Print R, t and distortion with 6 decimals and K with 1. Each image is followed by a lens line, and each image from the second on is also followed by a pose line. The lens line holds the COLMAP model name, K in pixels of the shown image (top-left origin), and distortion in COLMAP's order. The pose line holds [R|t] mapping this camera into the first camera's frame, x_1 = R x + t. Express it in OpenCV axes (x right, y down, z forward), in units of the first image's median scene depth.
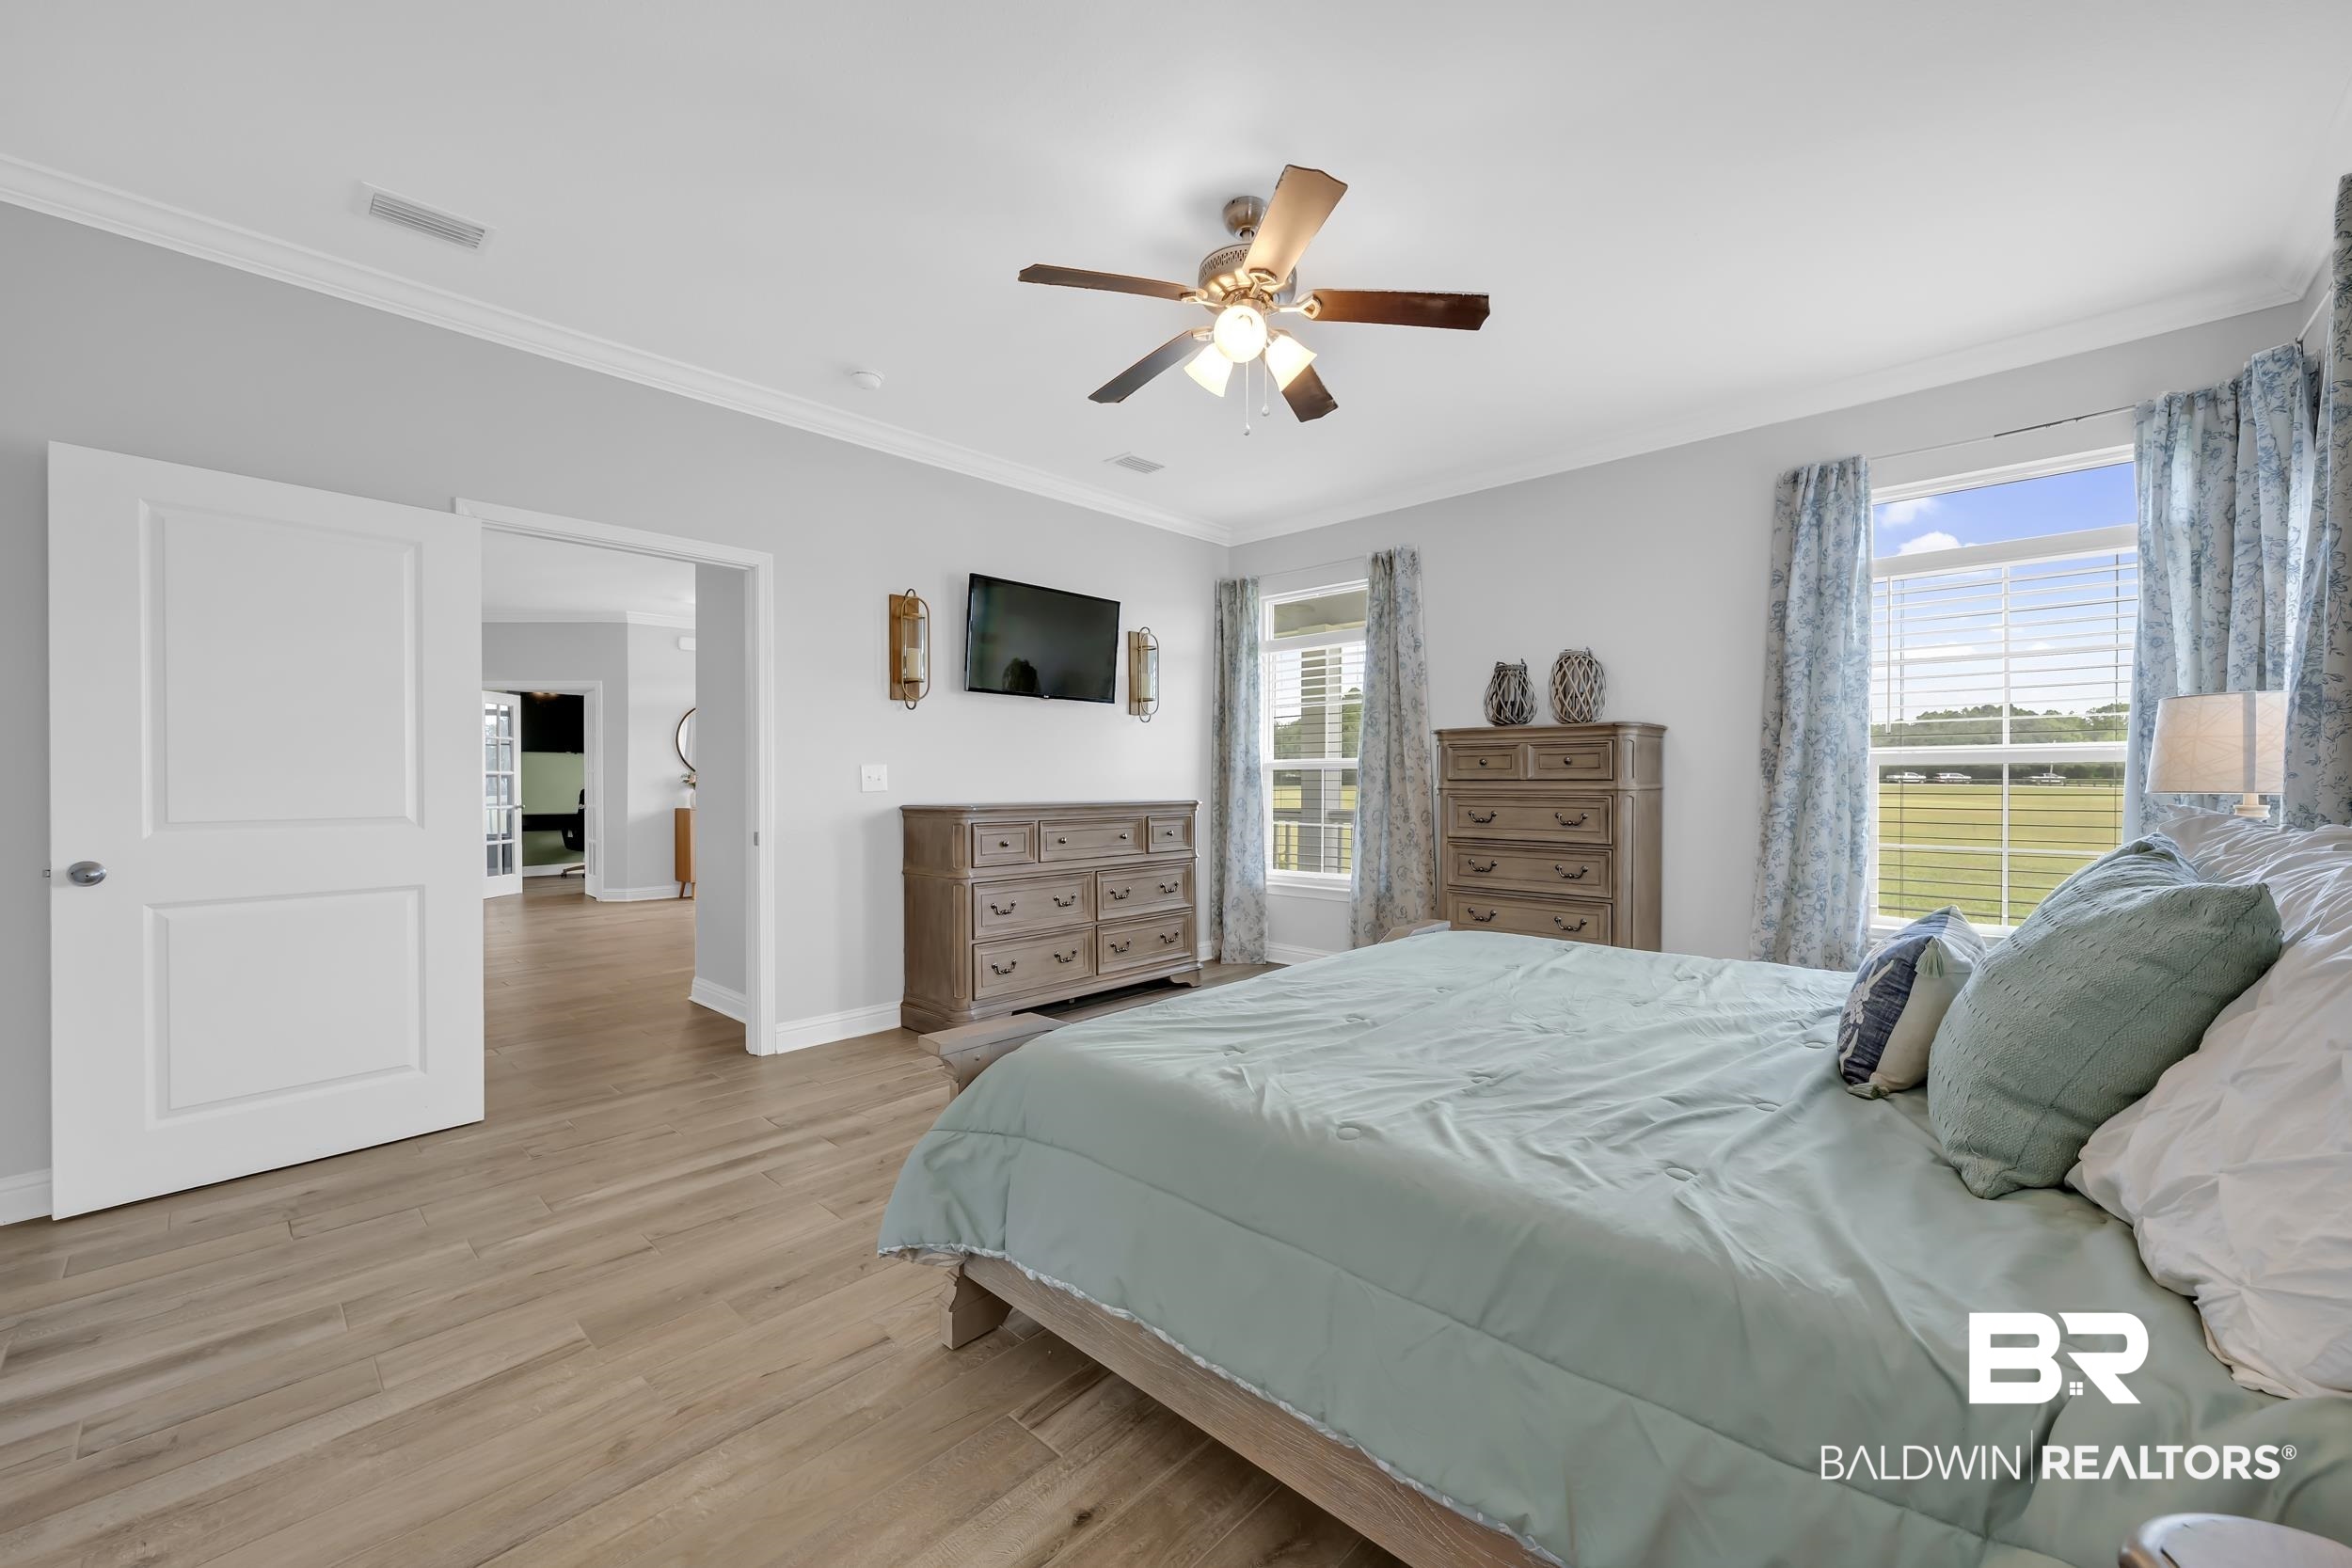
lens RADIAL K [[907.5, 0, 1181.7], [0, 907.5, 794.4], [0, 0, 1]] dist [-0.002564, 0.000099]
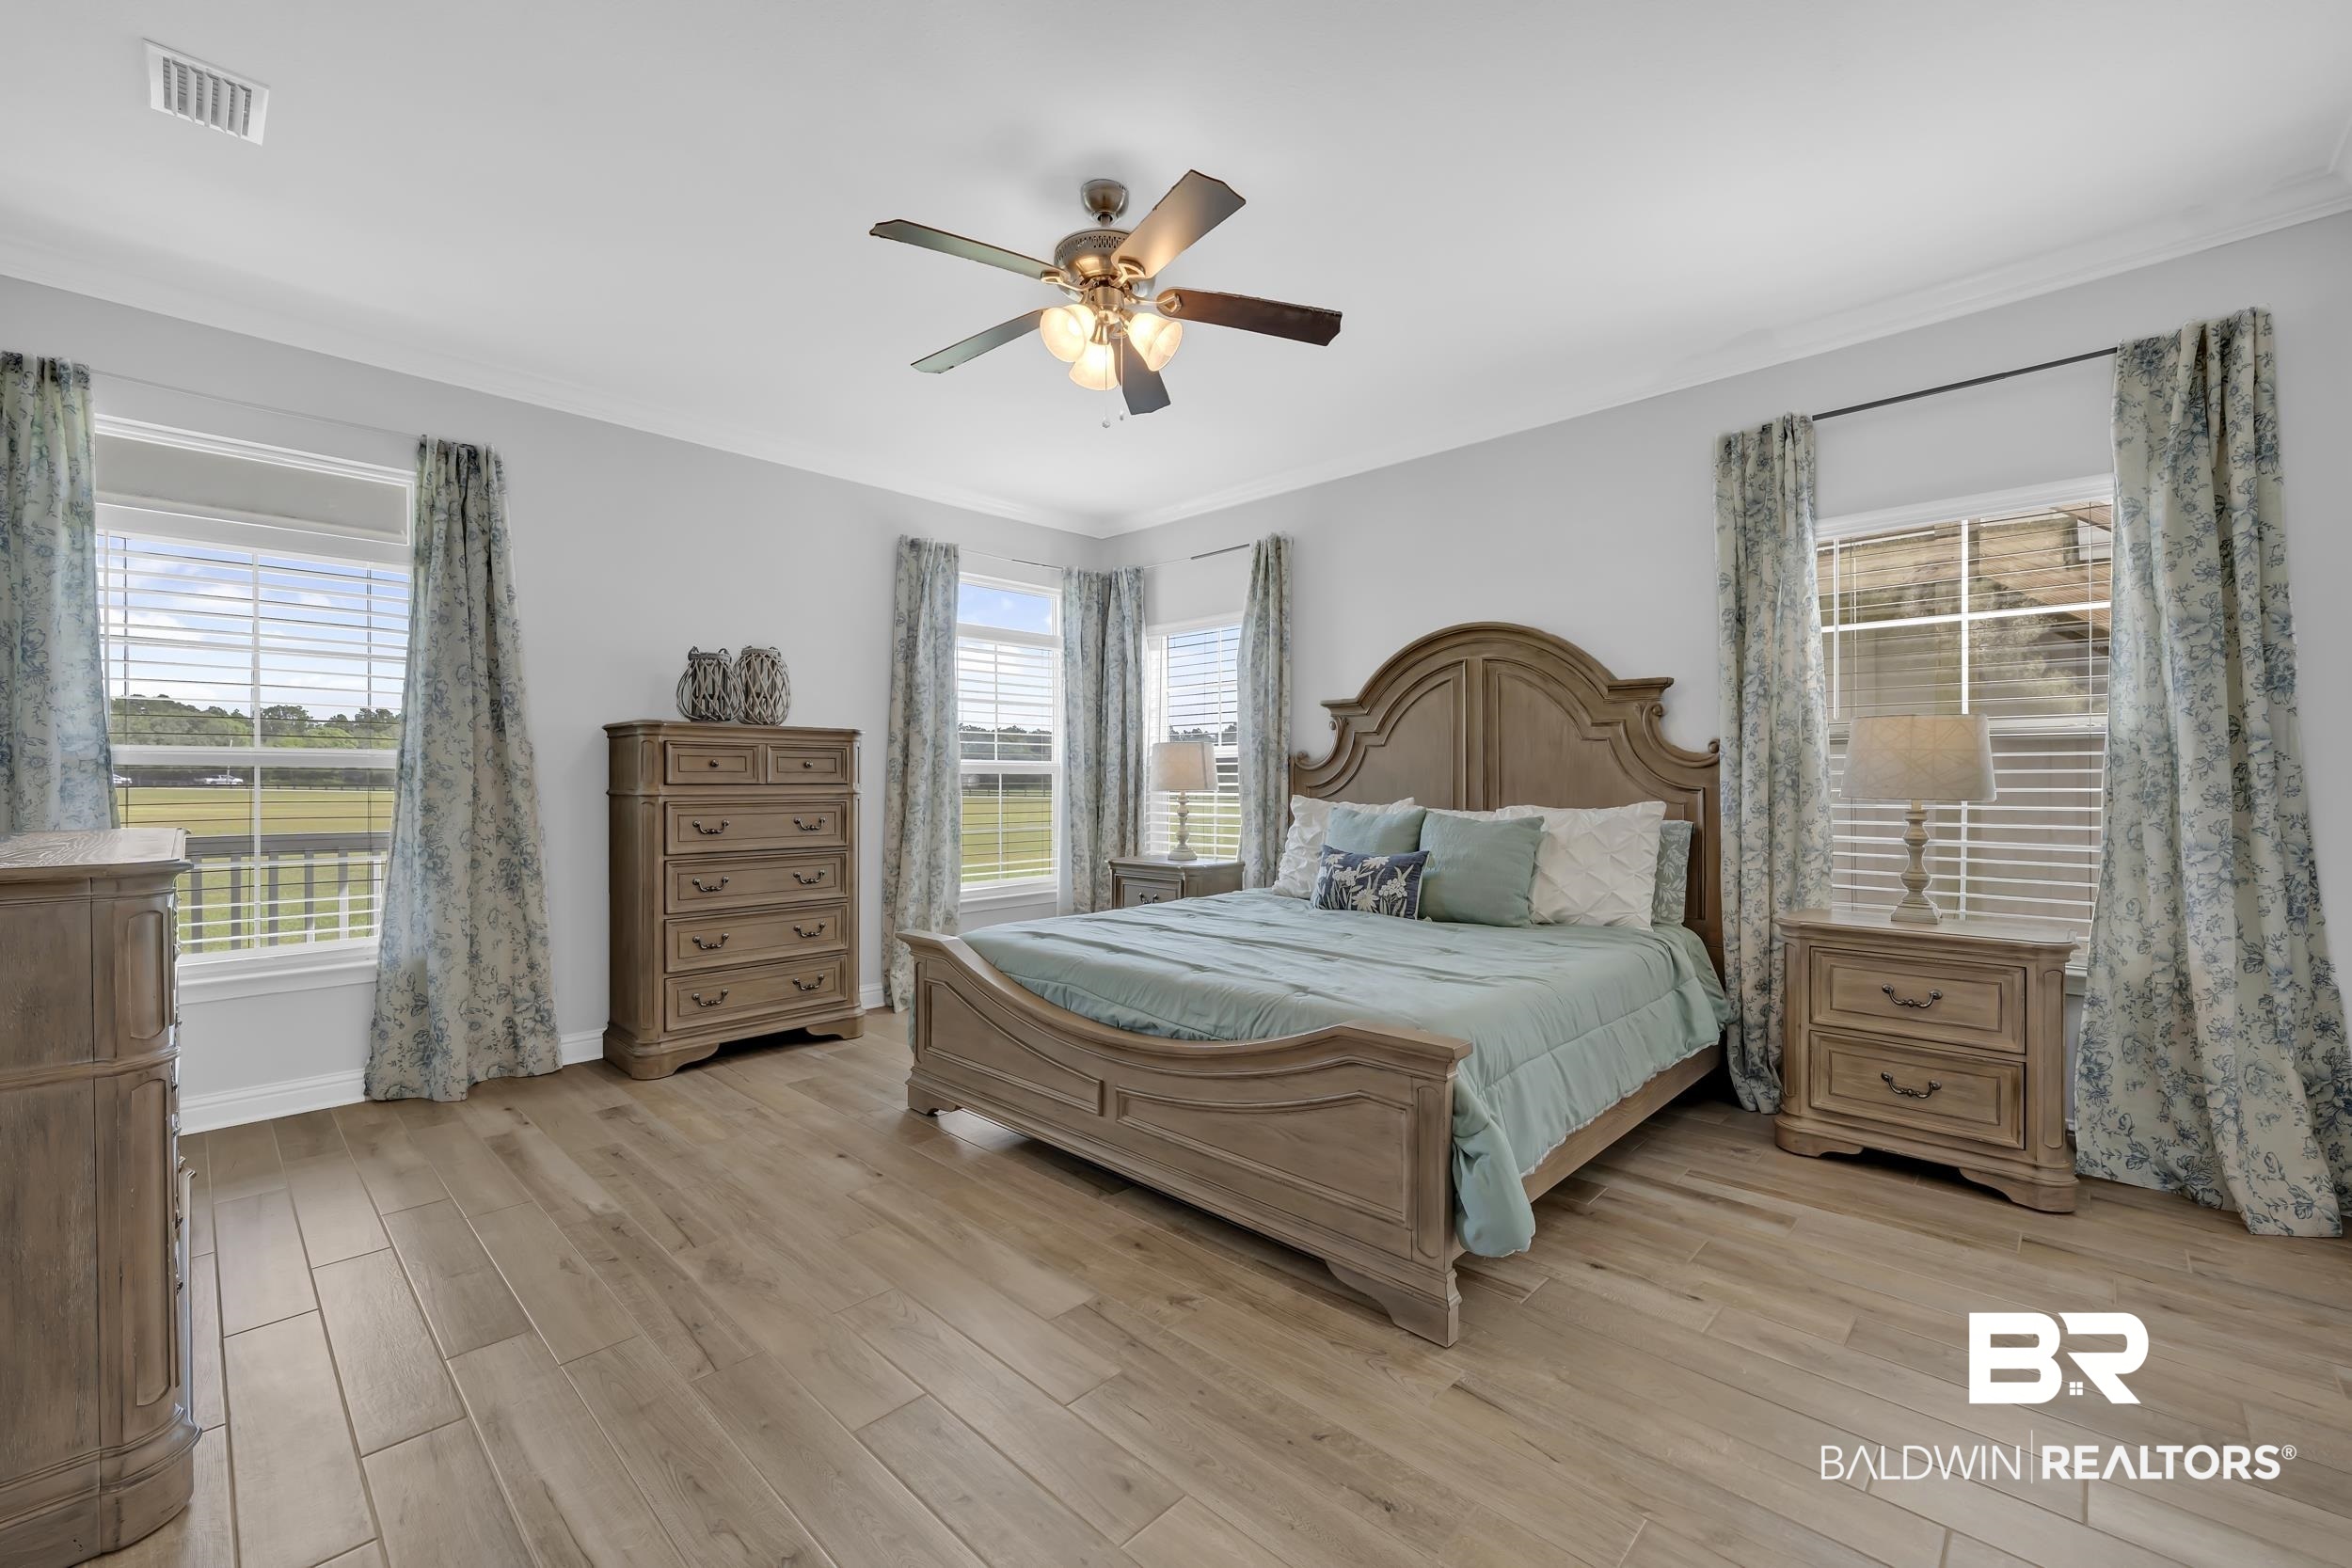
lens RADIAL K [[954.3, 0, 1181.9], [0, 954.3, 784.9], [0, 0, 1]] dist [-0.004501, -0.000276]
pose [[0.012075, -0.003195, 0.999922, -0.614236], [0.017068, 0.999850, 0.002989, -0.011297], [-0.999781, 0.017031, 0.012128, 0.593862]]
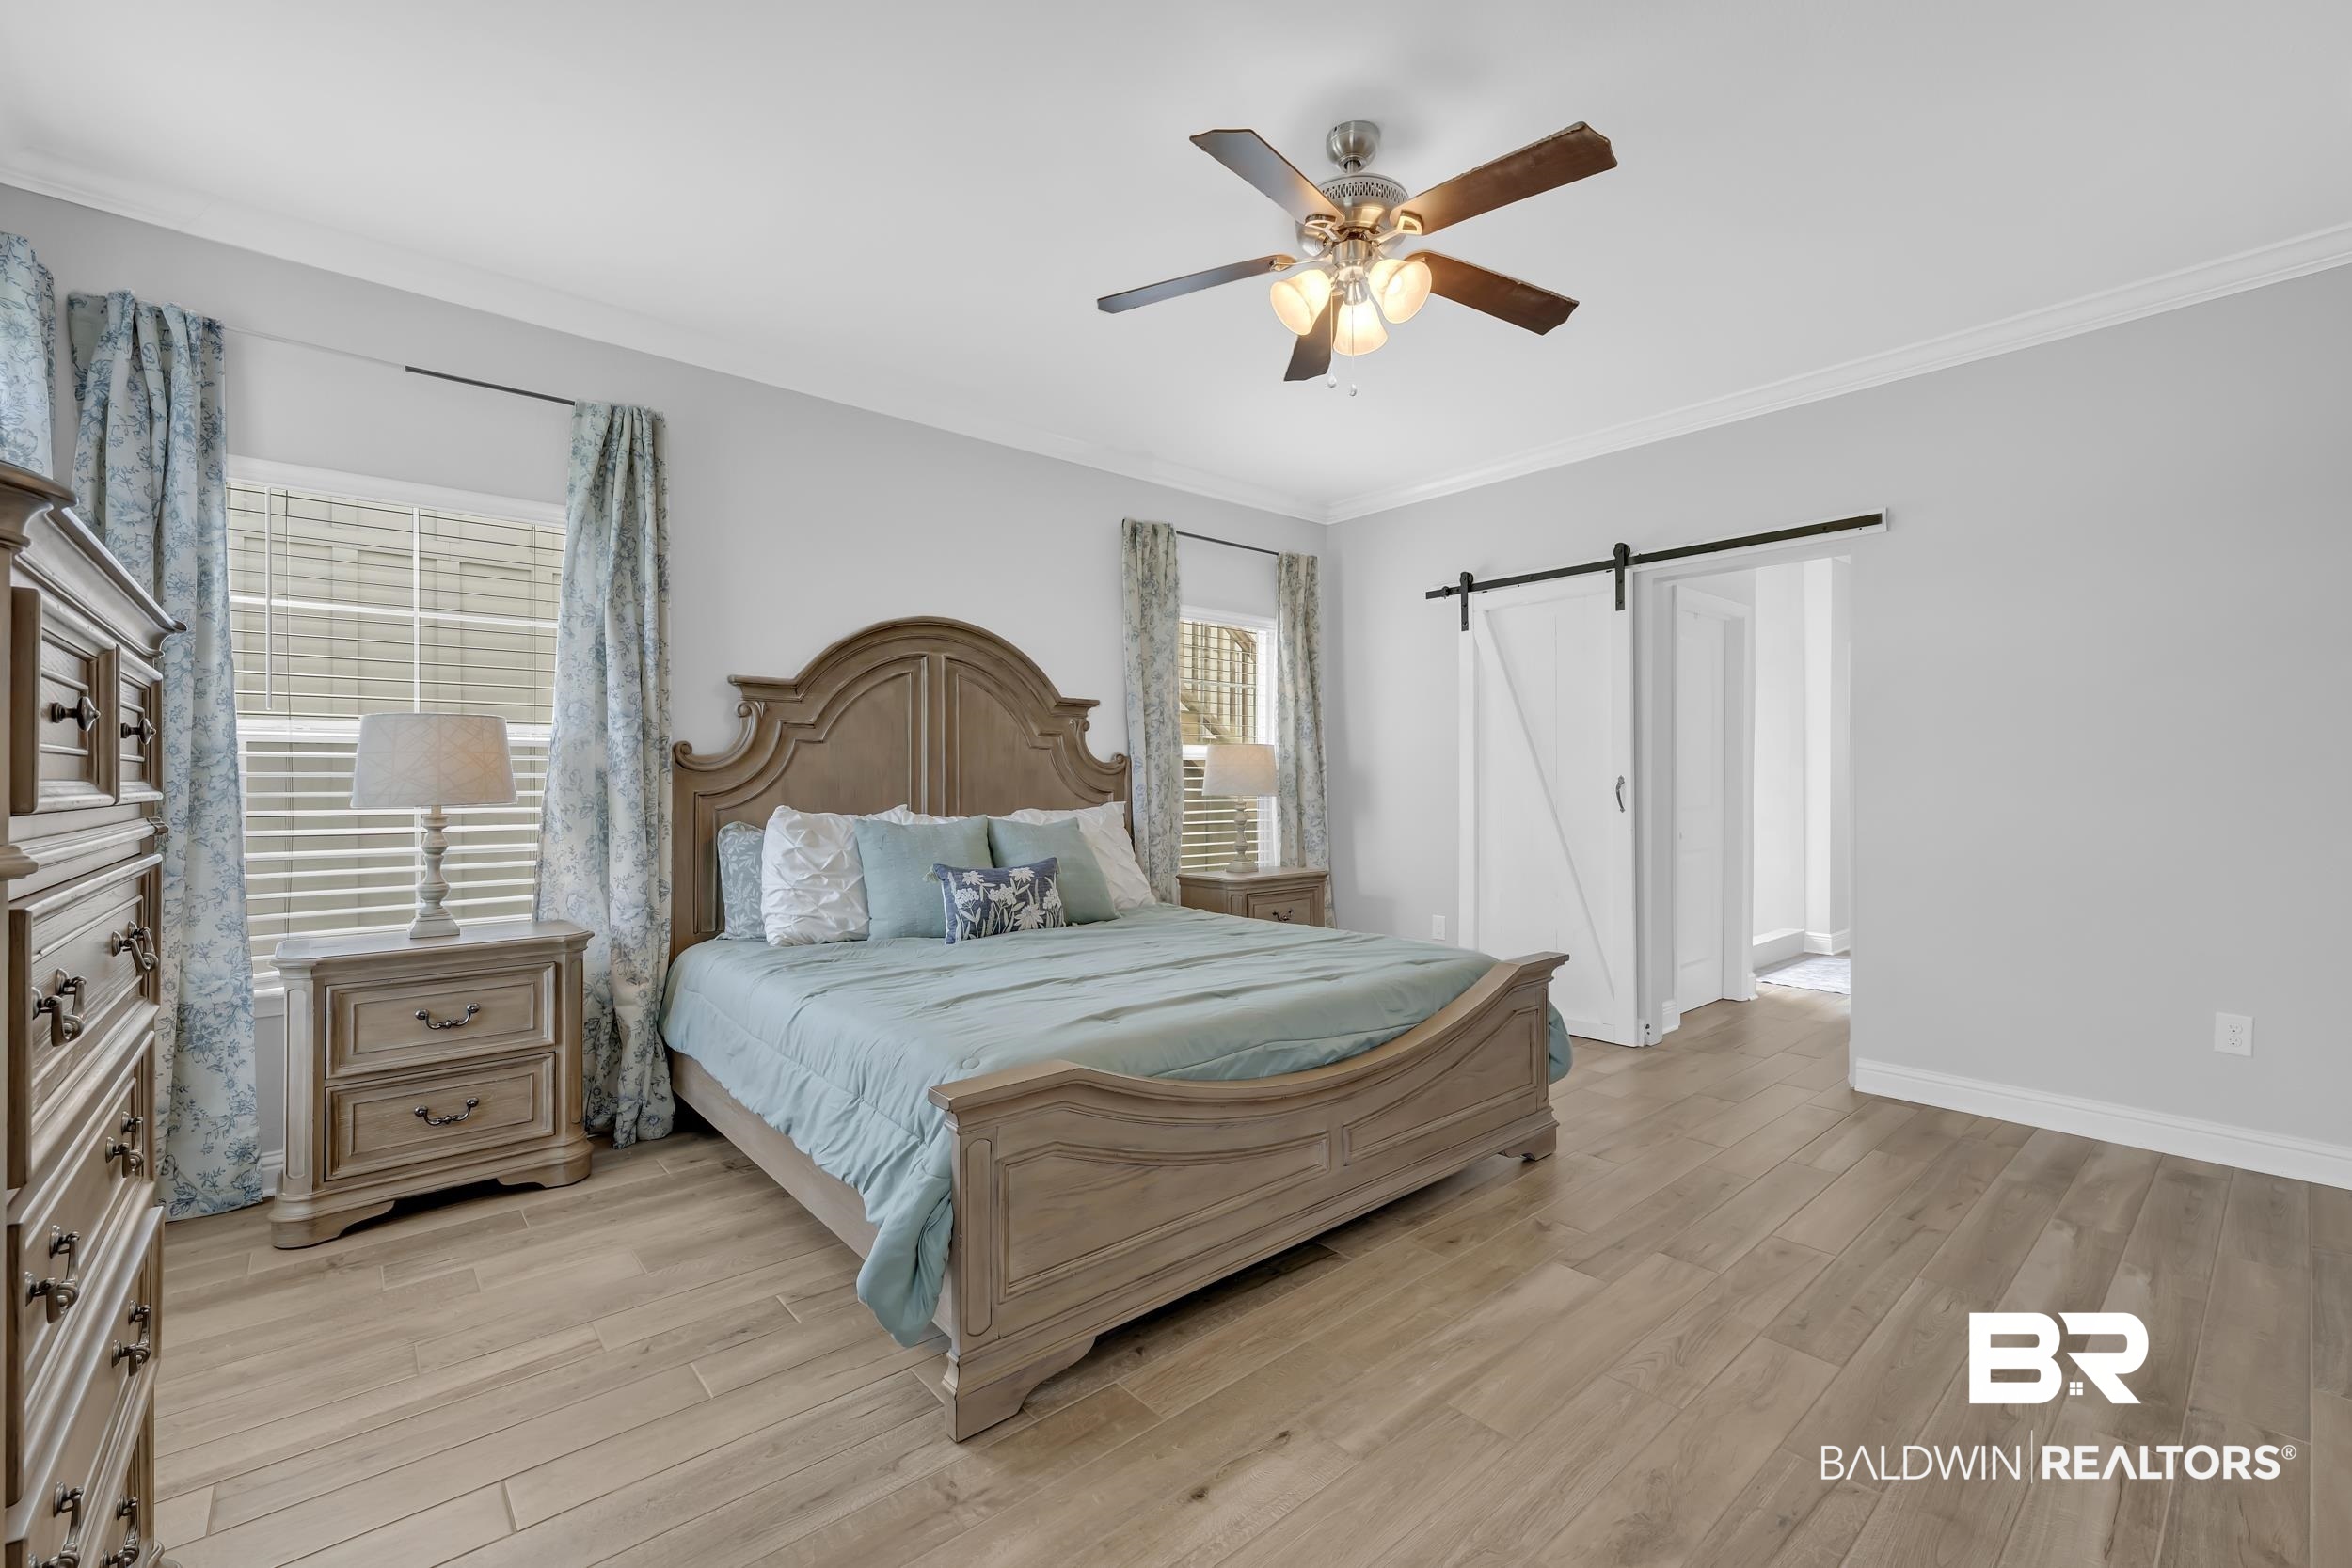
lens RADIAL K [[985.4, 0, 1207.6], [0, 985.4, 749.2], [0, 0, 1]] dist [0.012357, -0.000107]
pose [[-0.995562, 0.006875, 0.093855, 0.073653], [0.005153, 0.999814, -0.018577, -0.024231], [-0.093965, -0.018011, -0.995413, 1.279245]]
